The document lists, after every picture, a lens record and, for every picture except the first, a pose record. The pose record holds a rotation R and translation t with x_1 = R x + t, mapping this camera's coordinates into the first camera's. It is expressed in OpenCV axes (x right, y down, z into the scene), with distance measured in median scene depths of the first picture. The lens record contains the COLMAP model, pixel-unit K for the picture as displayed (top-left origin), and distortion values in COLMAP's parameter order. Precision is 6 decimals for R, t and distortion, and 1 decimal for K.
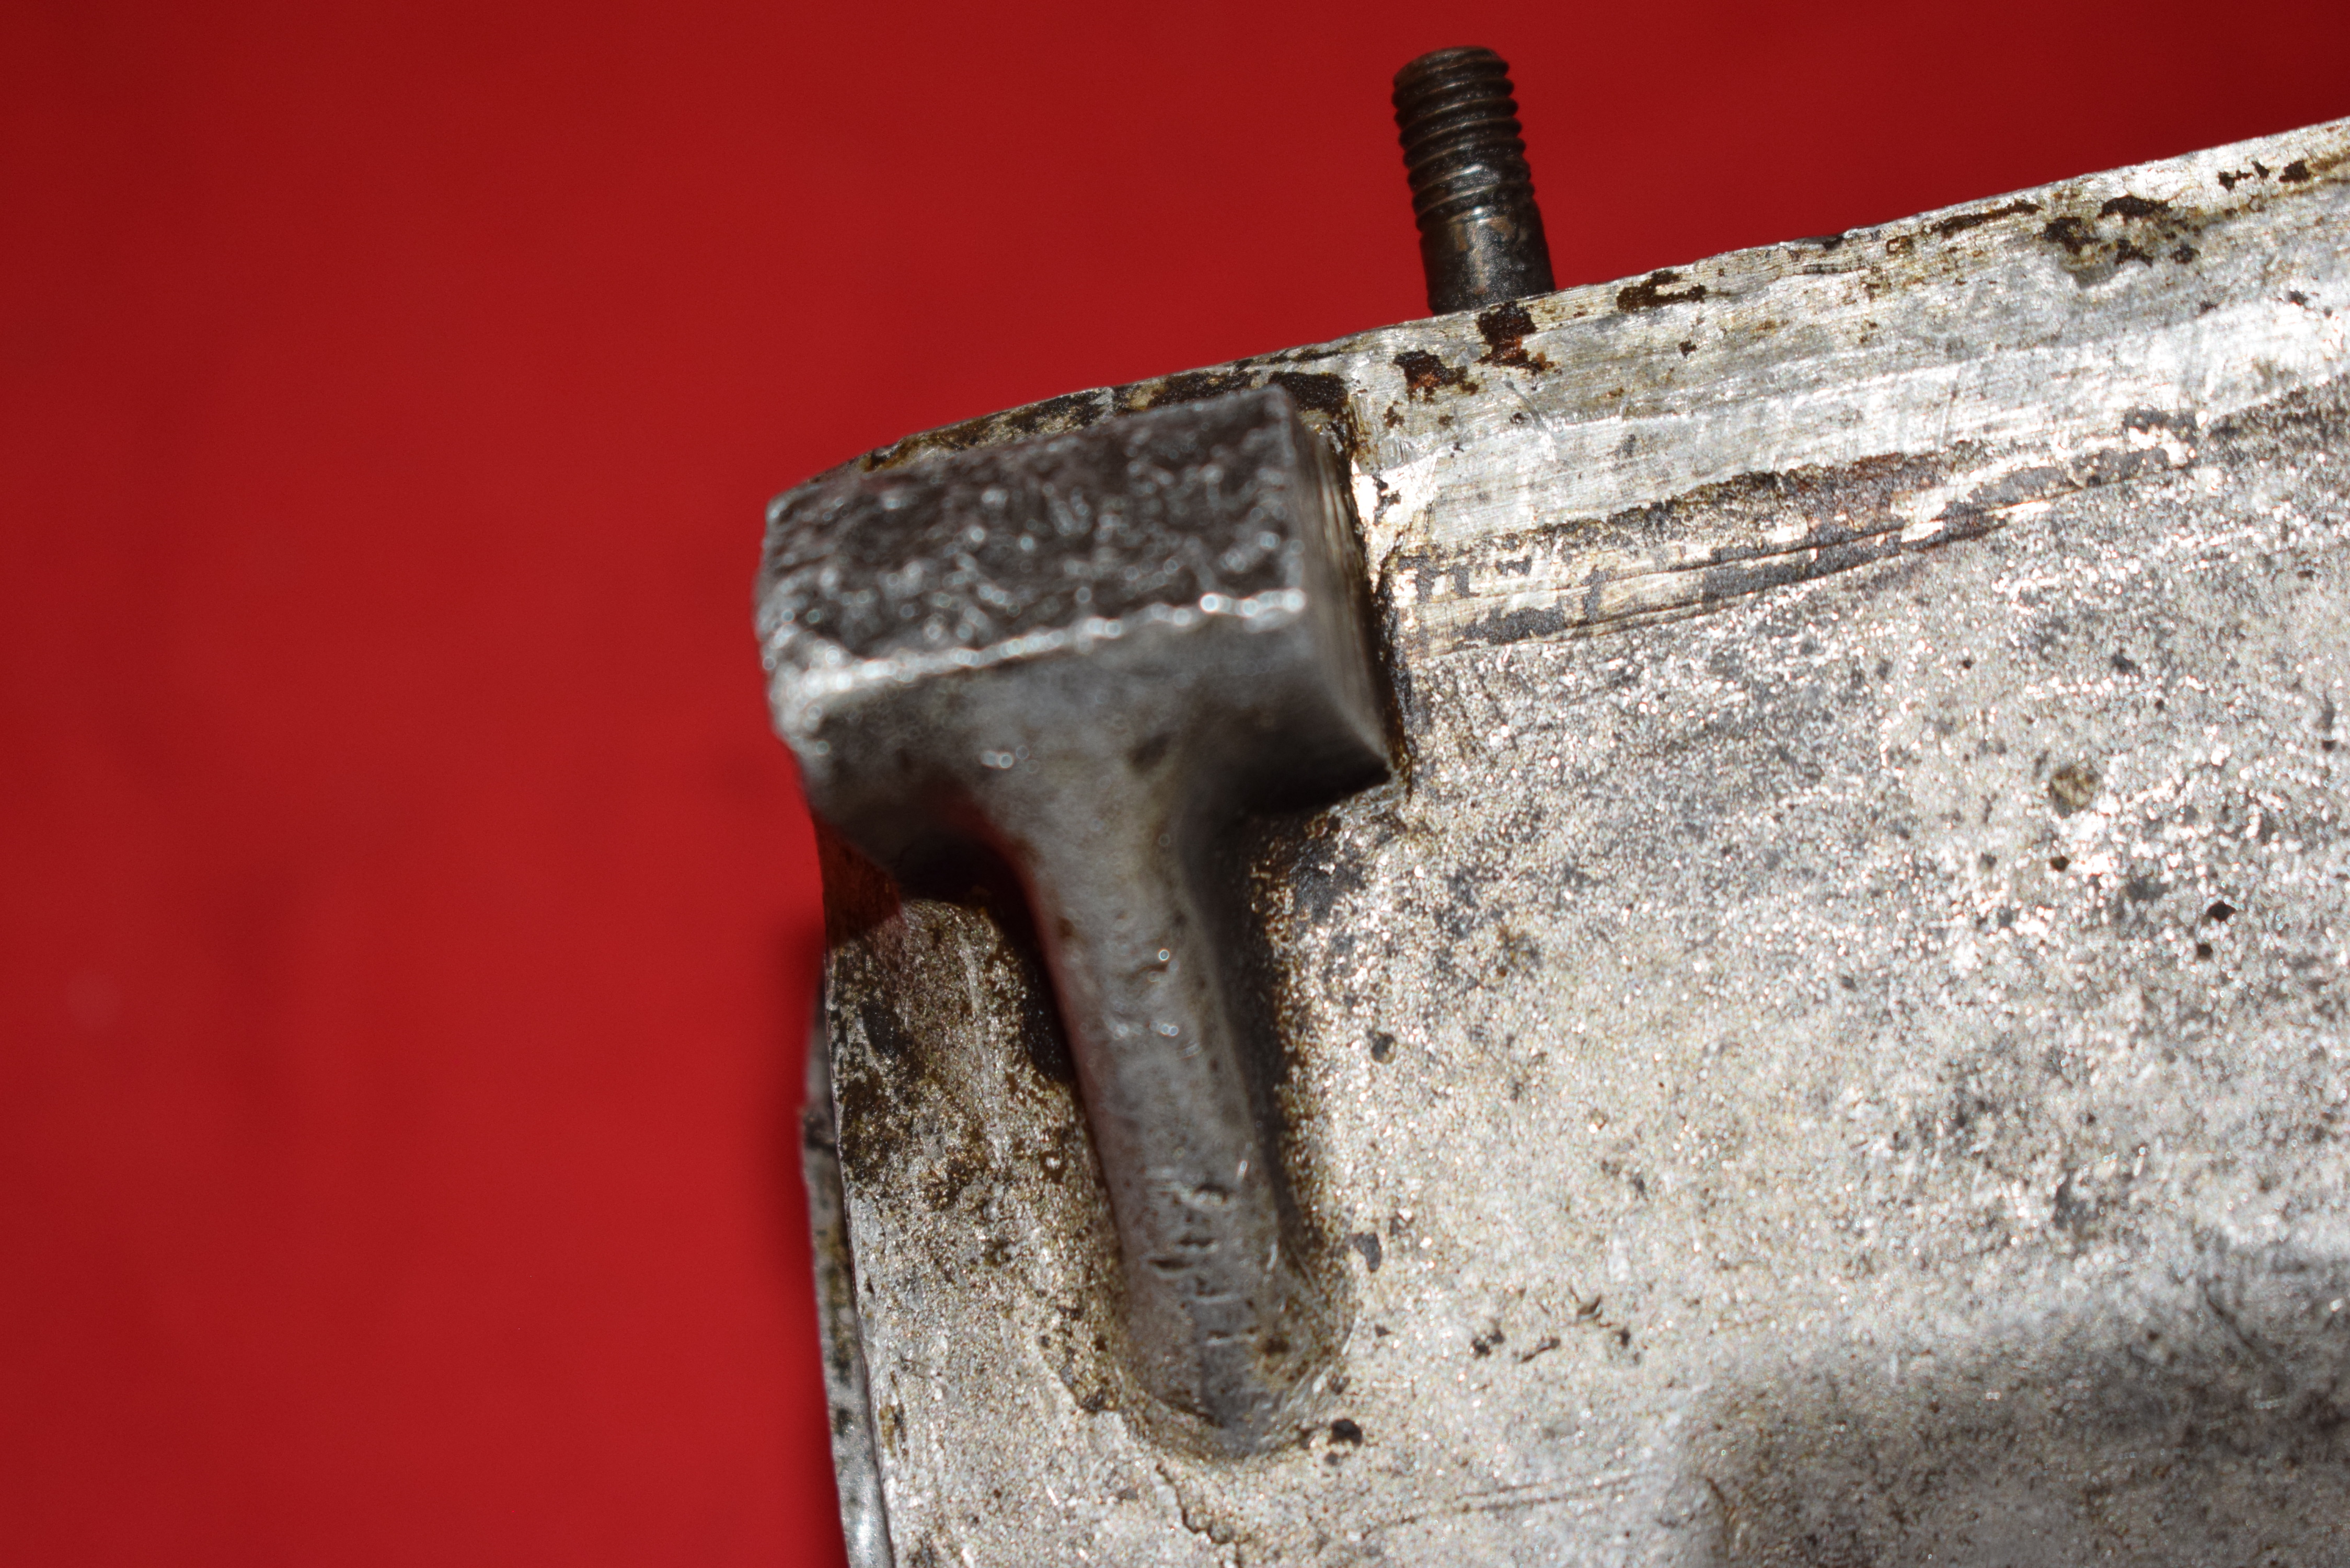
lens RADIAL K [[5505.4, 0, 1178.5], [0, 5505.4, 780.8], [0, 0, 1]] dist [0.017121, 0.000000]
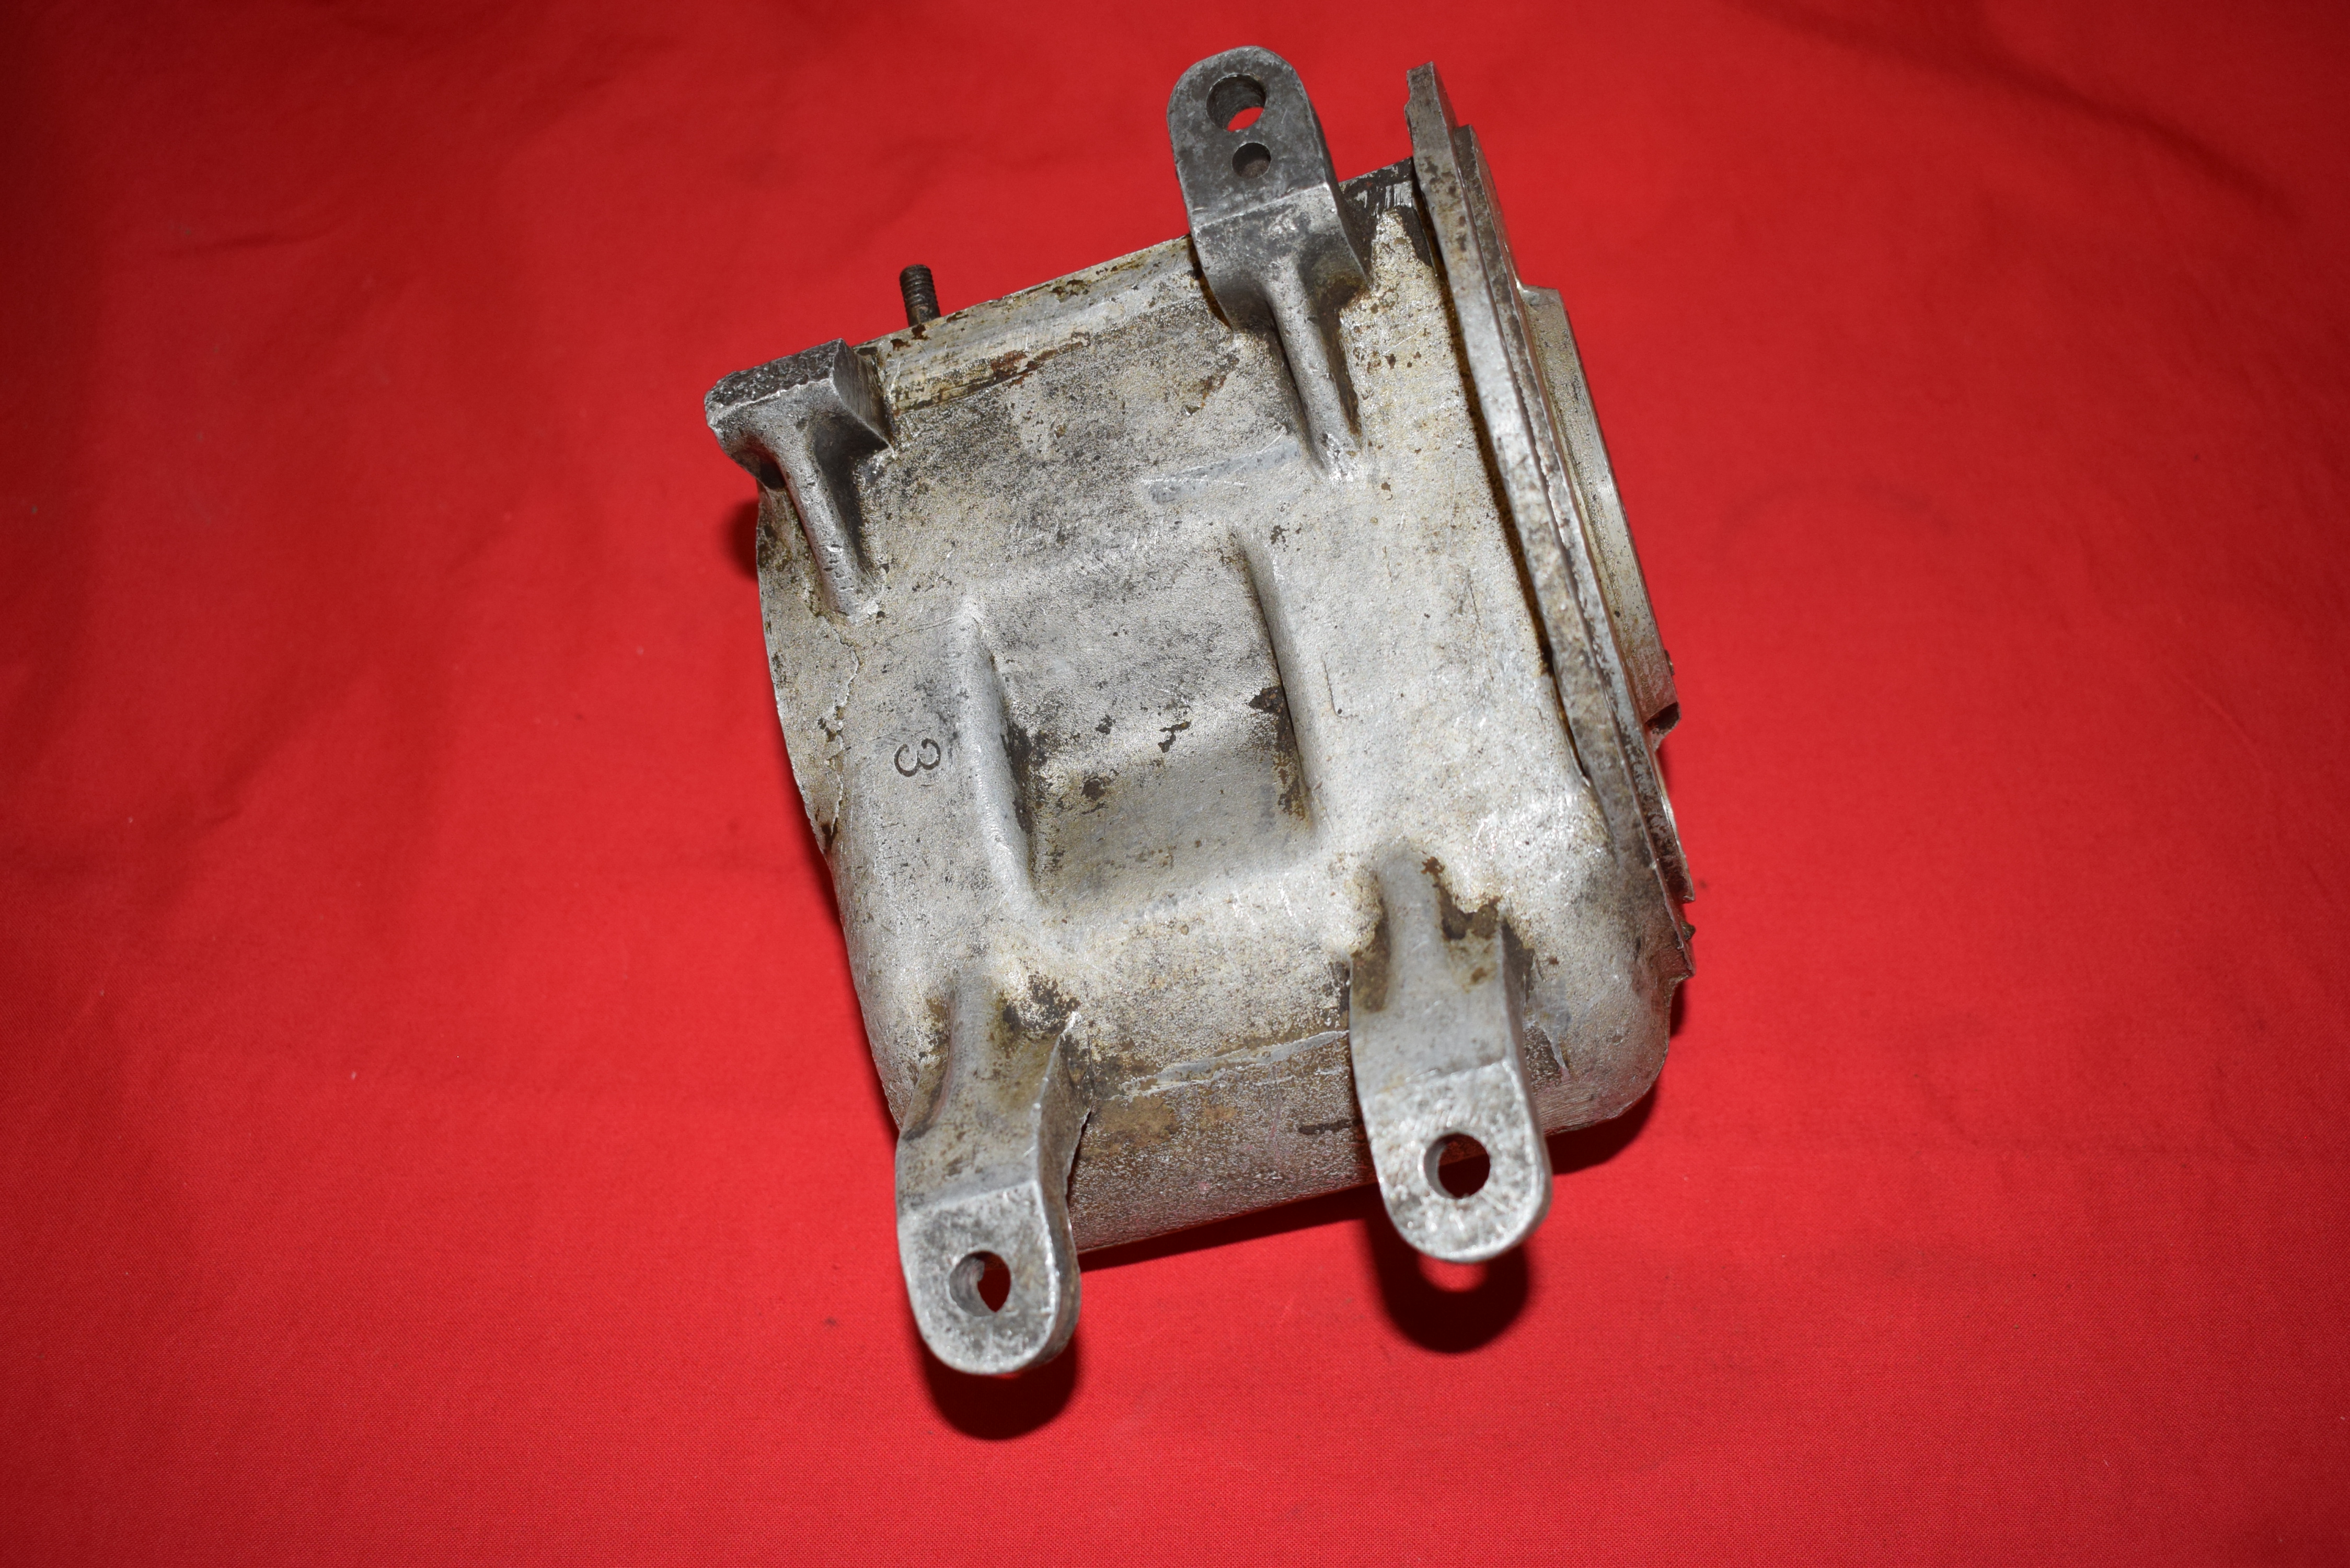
lens RADIAL K [[2438.1, 0, 1170.7], [0, 2438.1, 783.6], [0, 0, 1]] dist [-0.077002, 0.000000]
pose [[0.995130, -0.061650, -0.076918, 0.346140], [0.057618, 0.996900, -0.053581, 0.331536], [0.079983, 0.048888, 0.995597, -0.633781]]
